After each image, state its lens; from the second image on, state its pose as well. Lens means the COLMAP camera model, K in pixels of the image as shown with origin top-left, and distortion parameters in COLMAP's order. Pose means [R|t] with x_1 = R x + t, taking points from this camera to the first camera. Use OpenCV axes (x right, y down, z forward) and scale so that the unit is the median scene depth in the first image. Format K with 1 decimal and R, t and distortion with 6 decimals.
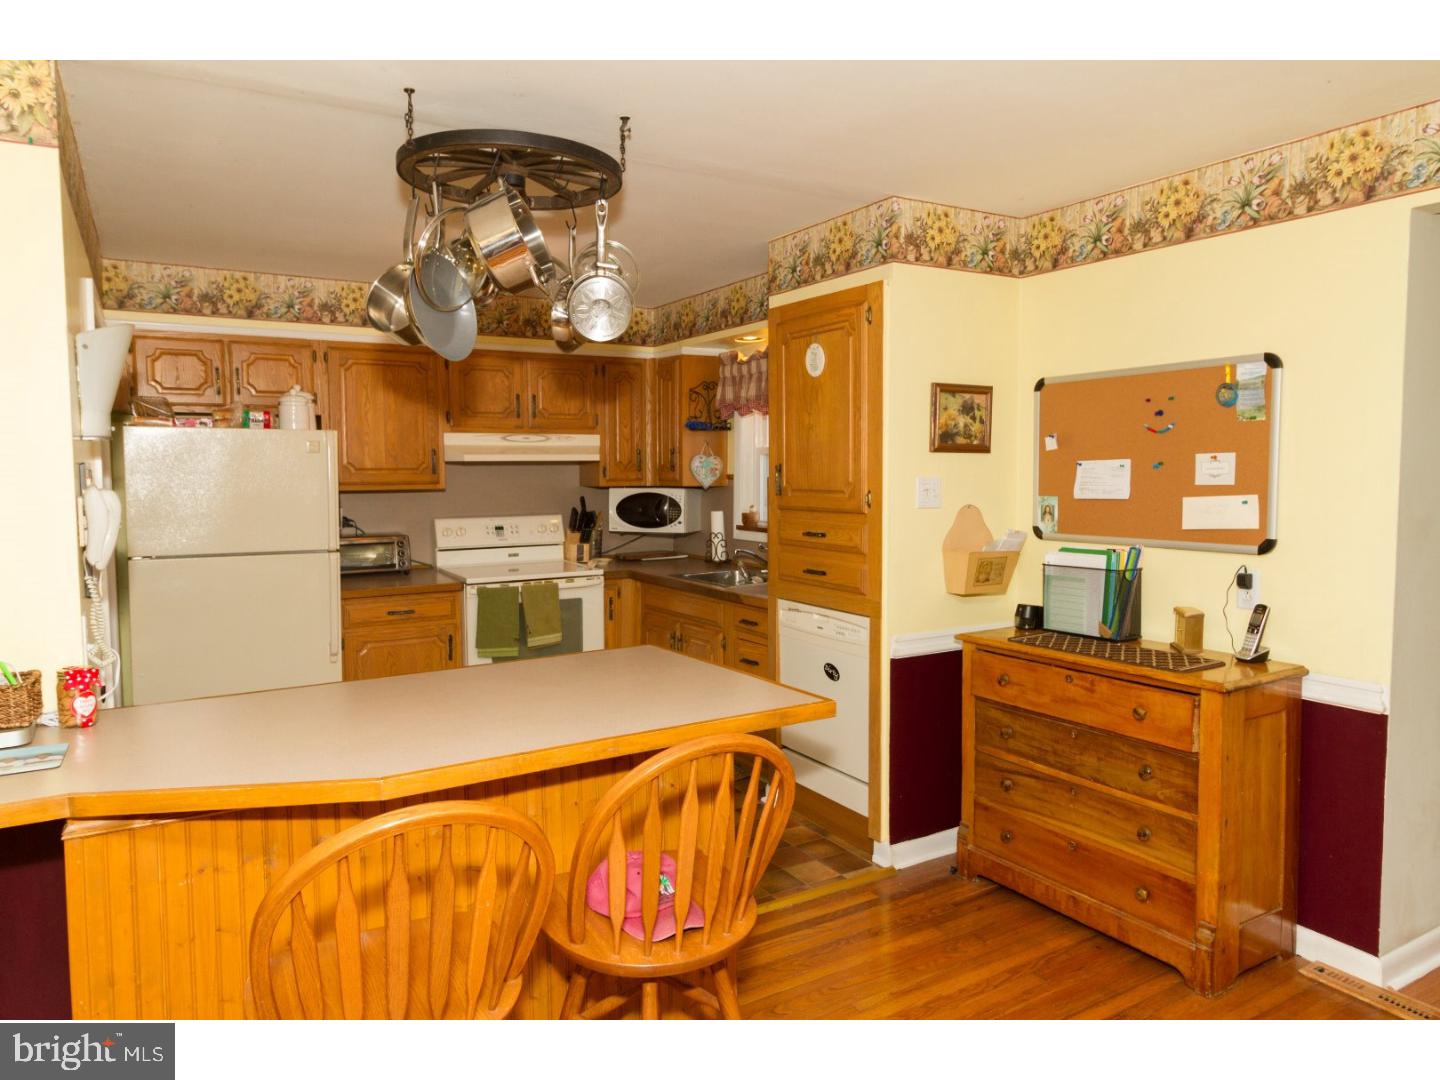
lens RADIAL K [[952.9, 0, 720.5], [0, 952.9, 535.9], [0, 0, 1]] dist [-0.002229, -0.002655]
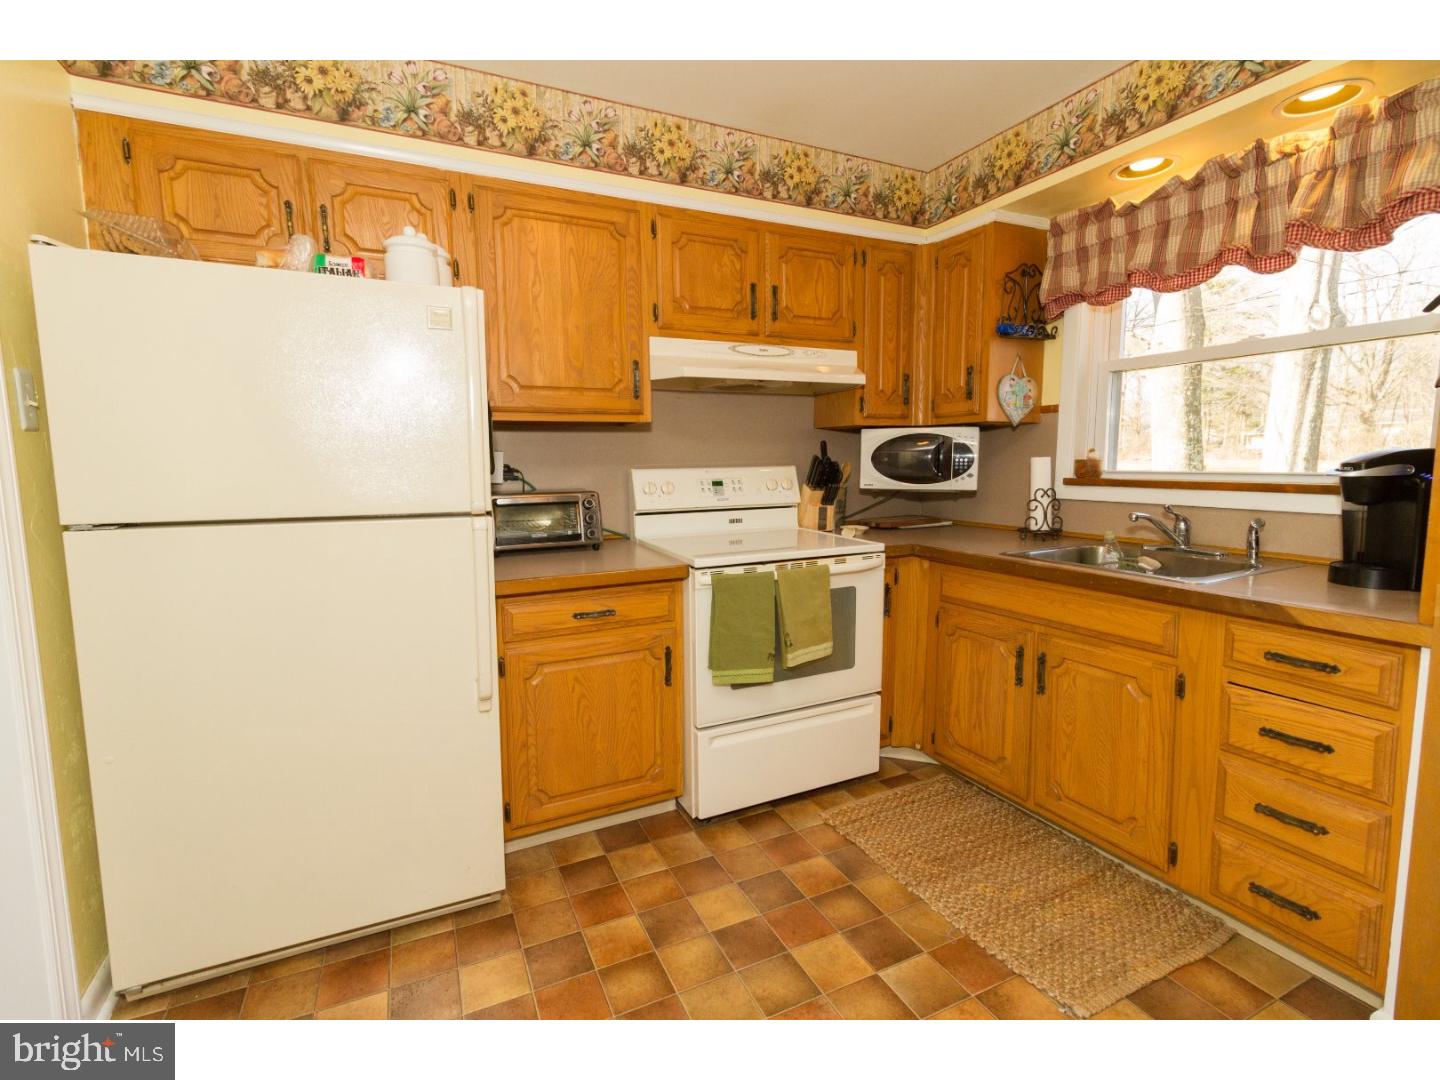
lens RADIAL K [[666.6, 0, 717.0], [0, 666.6, 535.3], [0, 0, 1]] dist [-0.000276, -0.000974]
pose [[0.996089, 0.005267, -0.088196, -0.202228], [-0.001187, 0.998929, 0.046255, 0.008295], [0.088346, -0.045969, 0.995029, 0.536898]]
